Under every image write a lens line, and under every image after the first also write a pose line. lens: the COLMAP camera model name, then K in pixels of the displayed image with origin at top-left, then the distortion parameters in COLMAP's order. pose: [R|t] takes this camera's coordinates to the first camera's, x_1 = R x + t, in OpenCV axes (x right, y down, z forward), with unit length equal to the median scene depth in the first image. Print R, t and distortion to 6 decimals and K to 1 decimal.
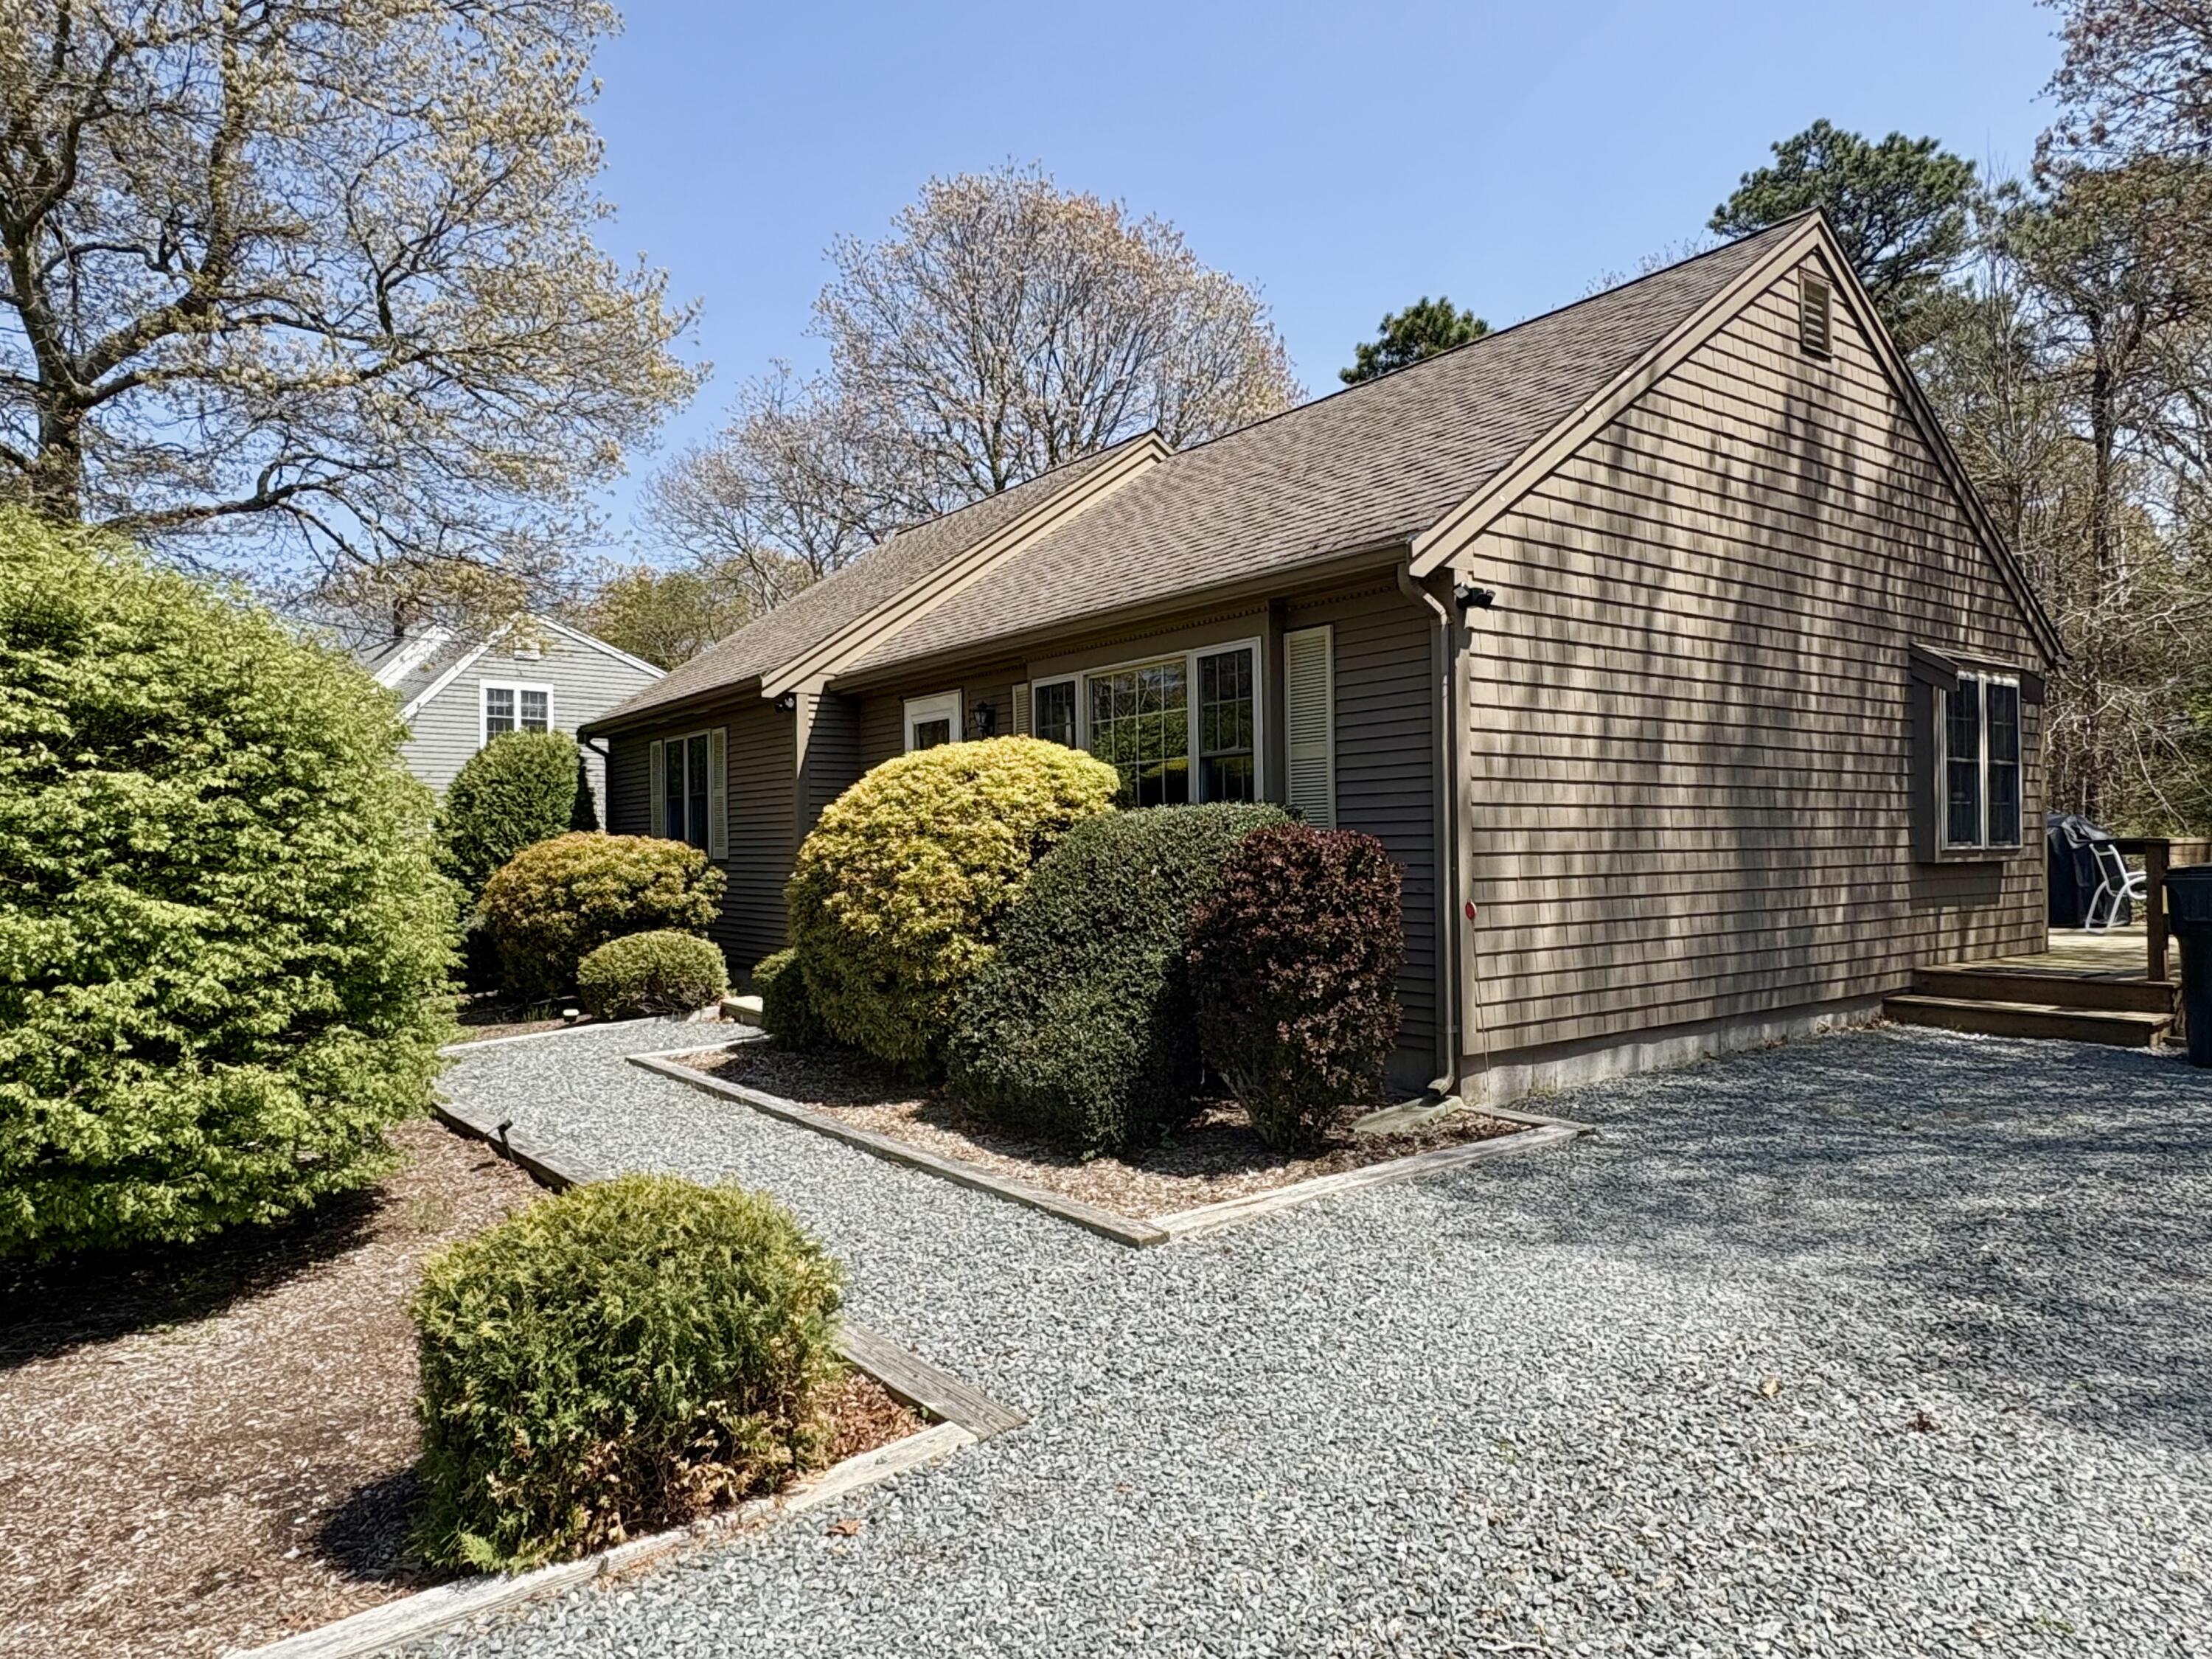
lens RADIAL K [[1286.6, 0, 1110.2], [0, 1286.6, 832.1], [0, 0, 1]] dist [-0.004136, -0.001215]
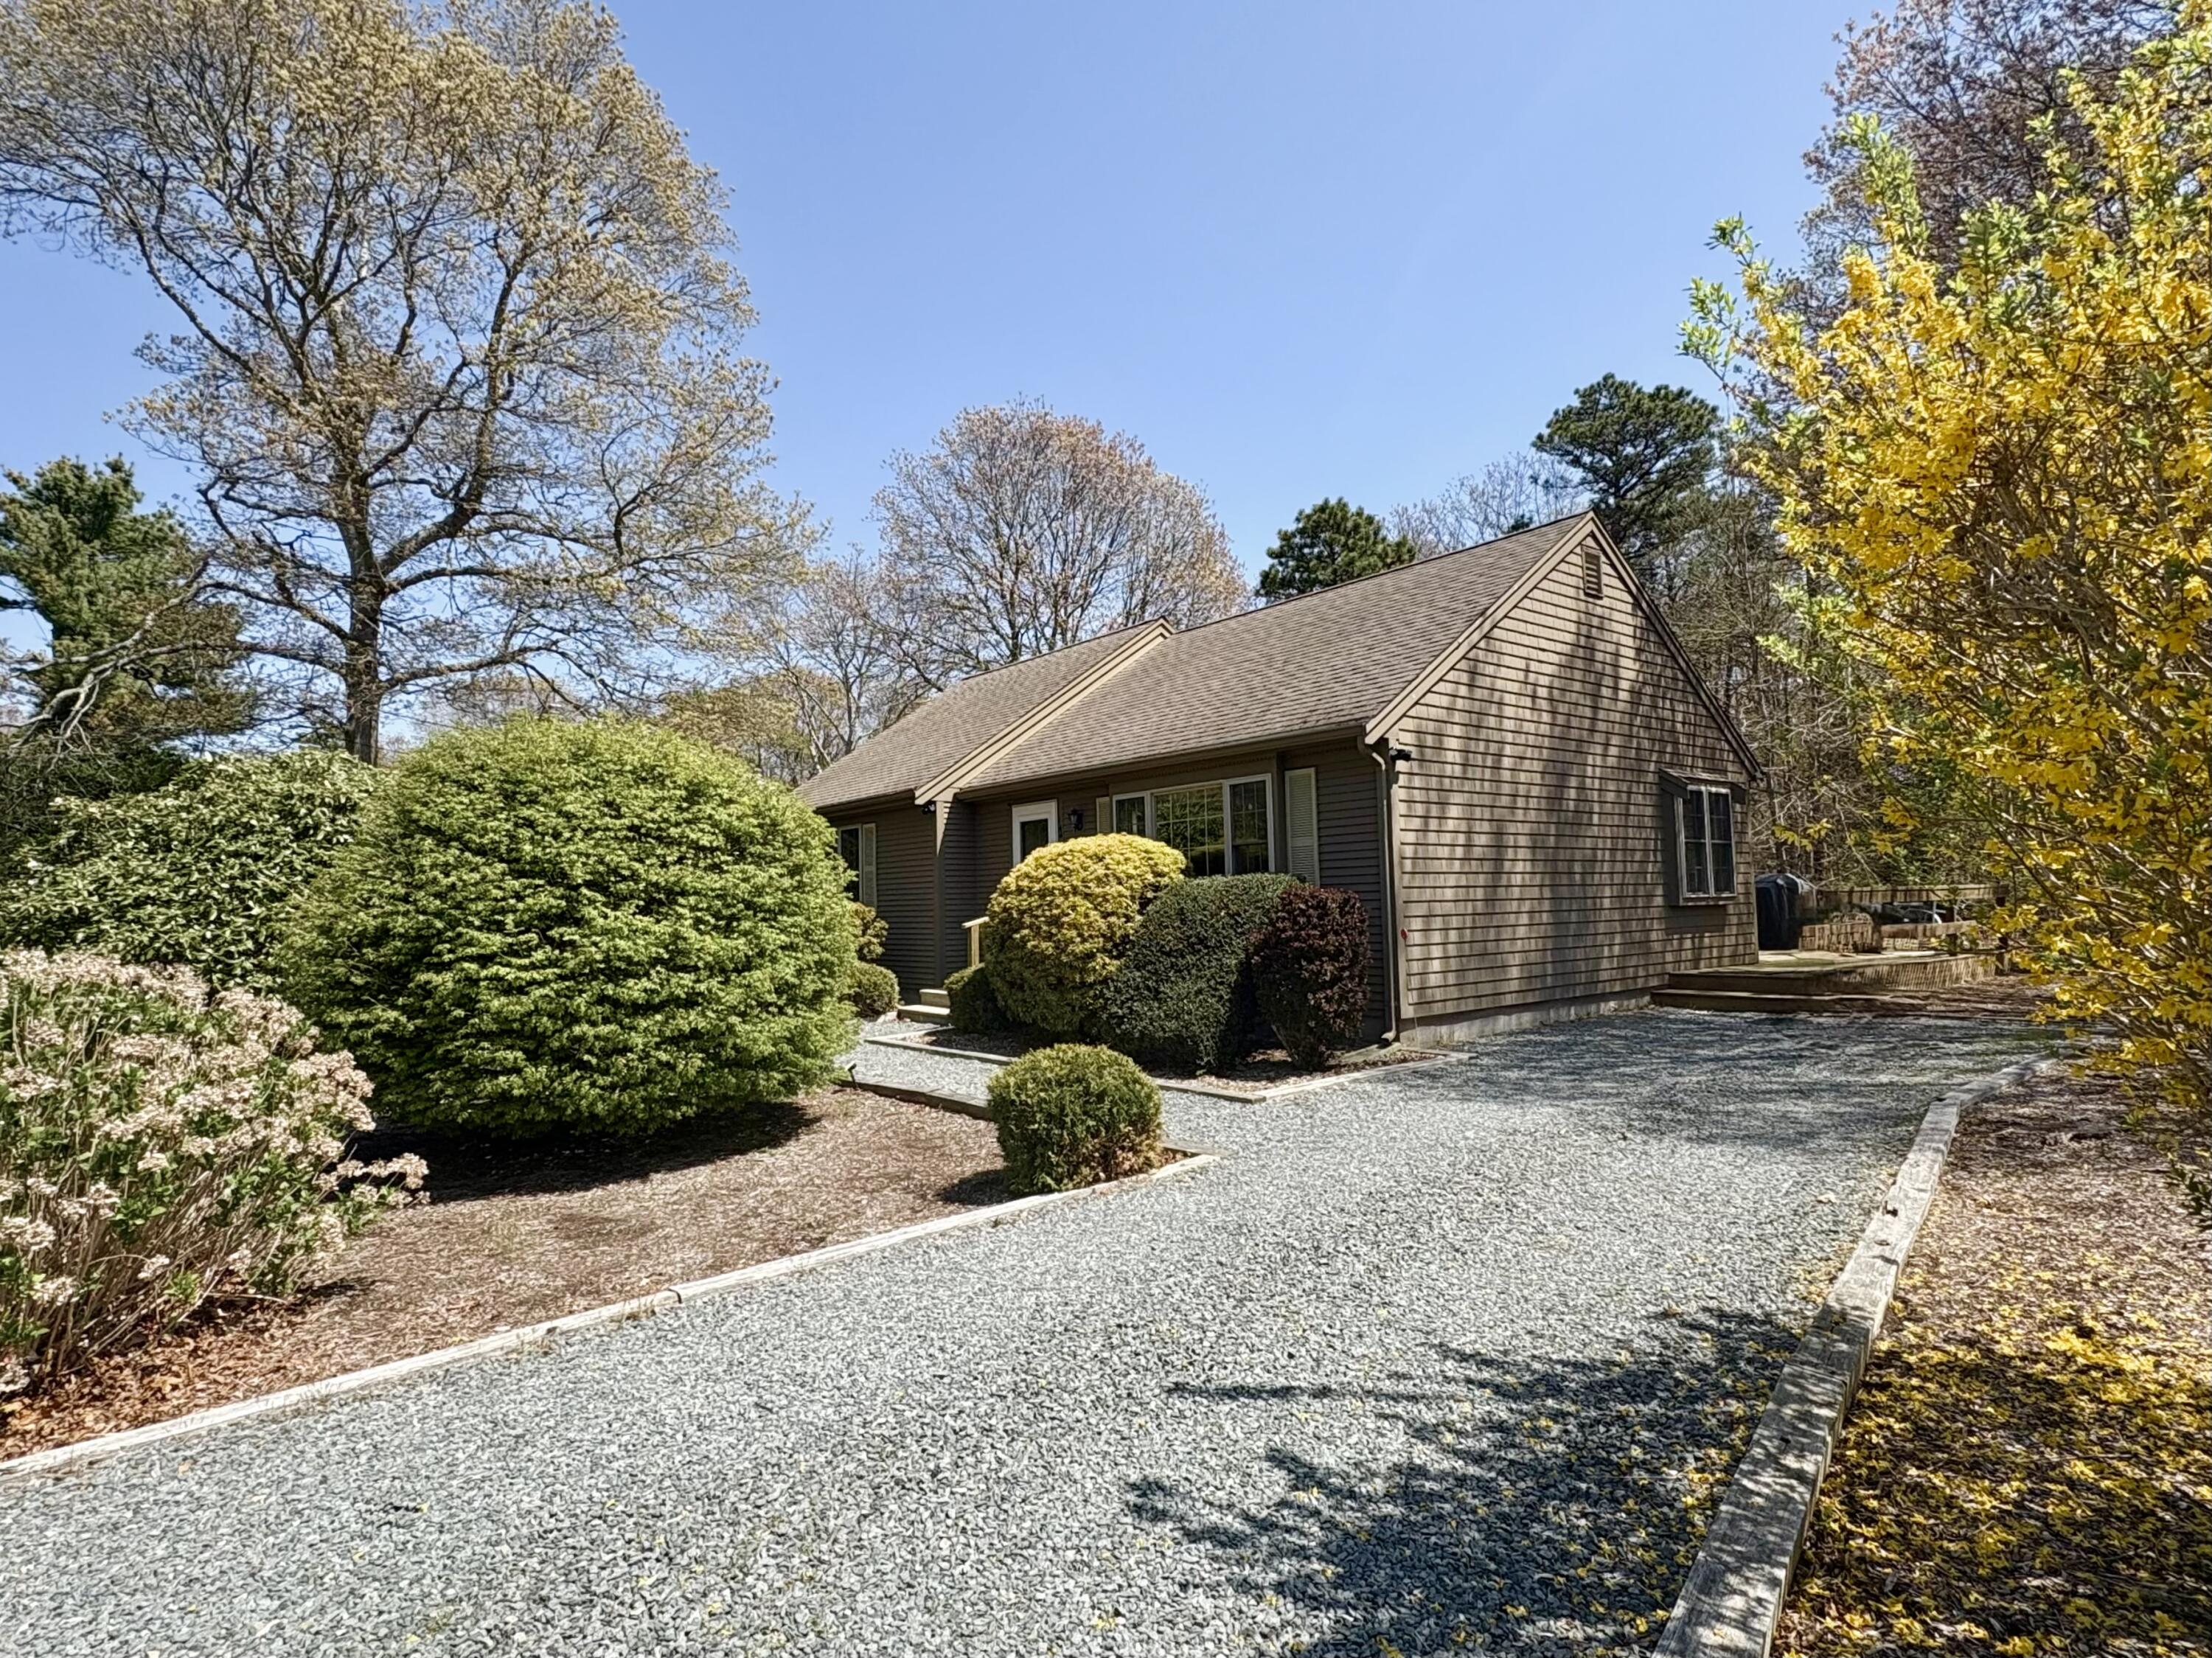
lens RADIAL K [[1106.4, 0, 1100.7], [0, 1106.4, 834.0], [0, 0, 1]] dist [-0.000711, 0.000262]
pose [[0.998695, -0.007781, 0.050480, -0.156097], [0.010571, 0.998417, -0.055250, 0.003175], [-0.049970, 0.055712, 0.997196, -0.368393]]
